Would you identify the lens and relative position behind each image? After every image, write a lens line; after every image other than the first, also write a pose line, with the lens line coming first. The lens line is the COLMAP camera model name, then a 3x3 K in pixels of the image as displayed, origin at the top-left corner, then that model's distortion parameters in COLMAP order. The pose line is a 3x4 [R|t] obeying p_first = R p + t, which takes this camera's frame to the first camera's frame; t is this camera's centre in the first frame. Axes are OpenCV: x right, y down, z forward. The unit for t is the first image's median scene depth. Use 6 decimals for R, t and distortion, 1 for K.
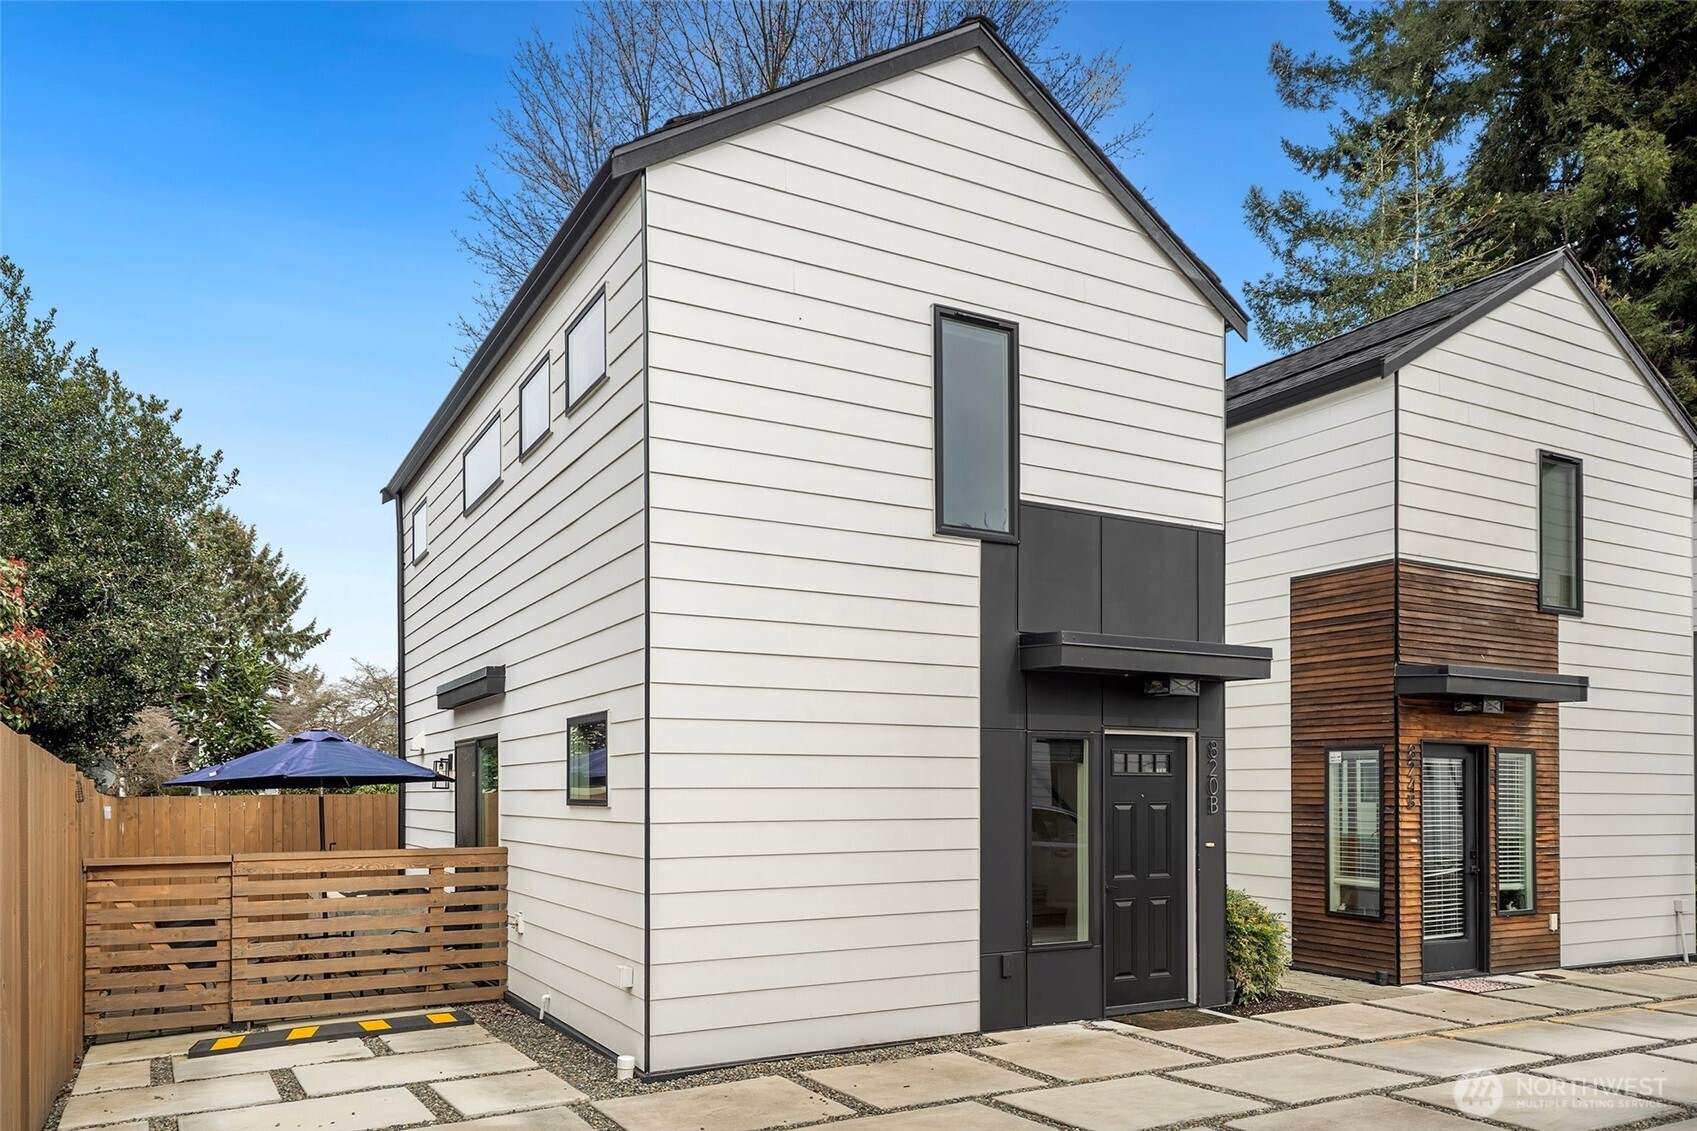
lens RADIAL K [[1227.8, 0, 894.2], [0, 1227.8, 769.5], [0, 0, 1]] dist [0.023934, 0.002929]
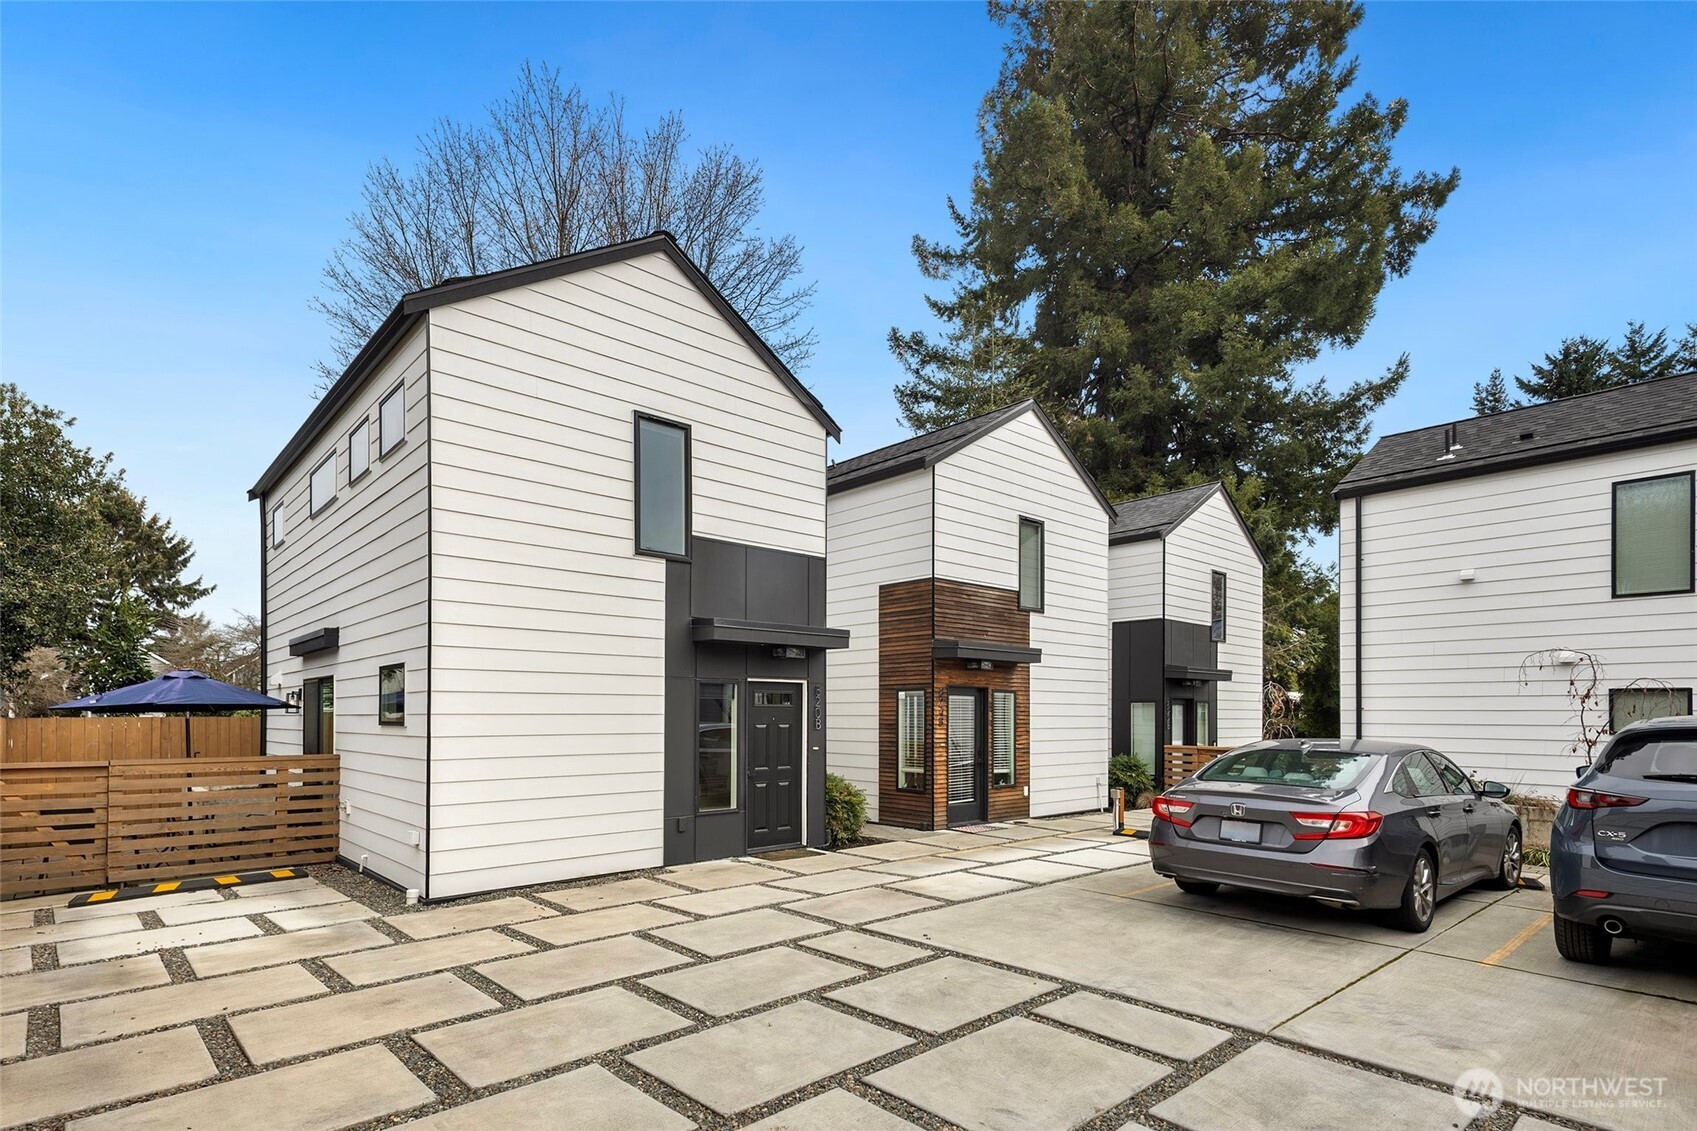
lens RADIAL K [[844.3, 0, 871.9], [0, 844.3, 700.6], [0, 0, 1]] dist [0.021862, 0.000602]
pose [[0.974518, 0.004654, 0.224262, 0.075178], [-0.005117, 0.999986, 0.001485, -0.004600], [-0.224252, -0.002595, 0.974528, -0.118340]]
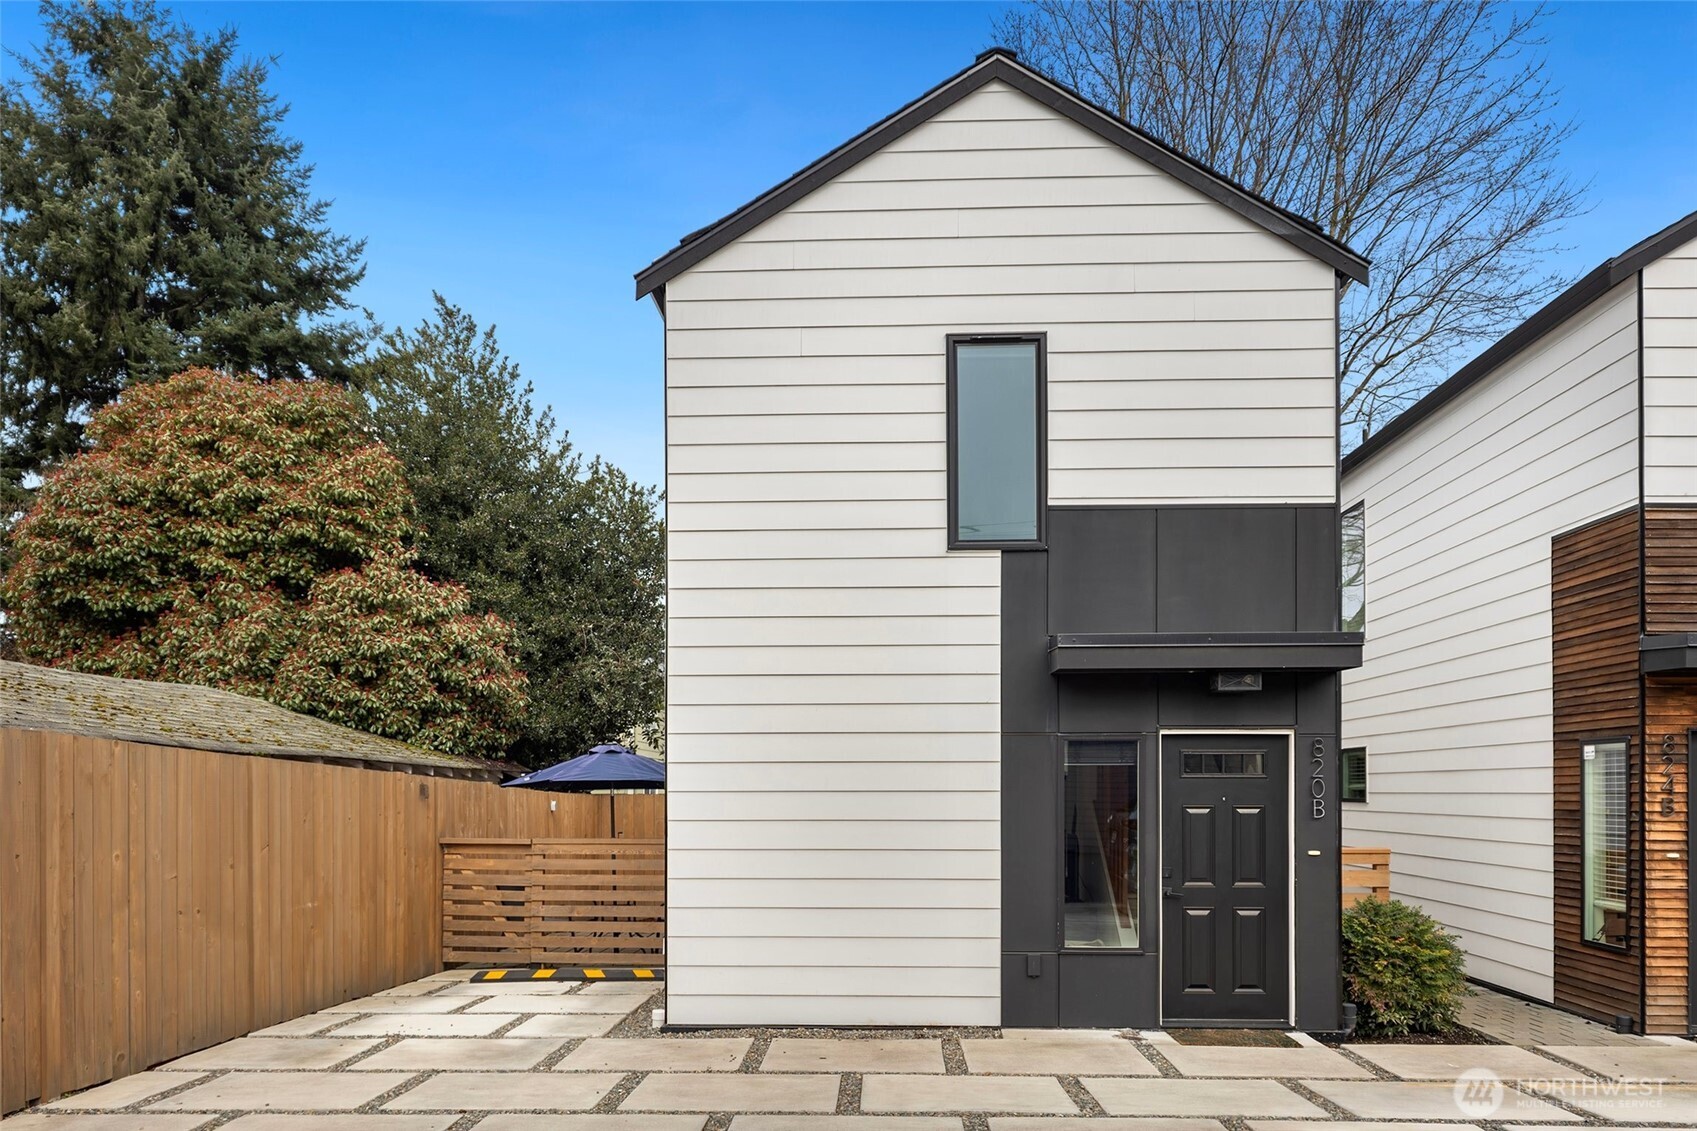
lens RADIAL K [[1201.5, 0, 848.2], [0, 1201.5, 772.5], [0, 0, 1]] dist [-0.001224, -0.005031]
pose [[0.841929, -0.008382, -0.539524, 0.441458], [0.009691, 0.999953, -0.000413, -0.000827], [0.539502, -0.004881, 0.841970, 0.070328]]
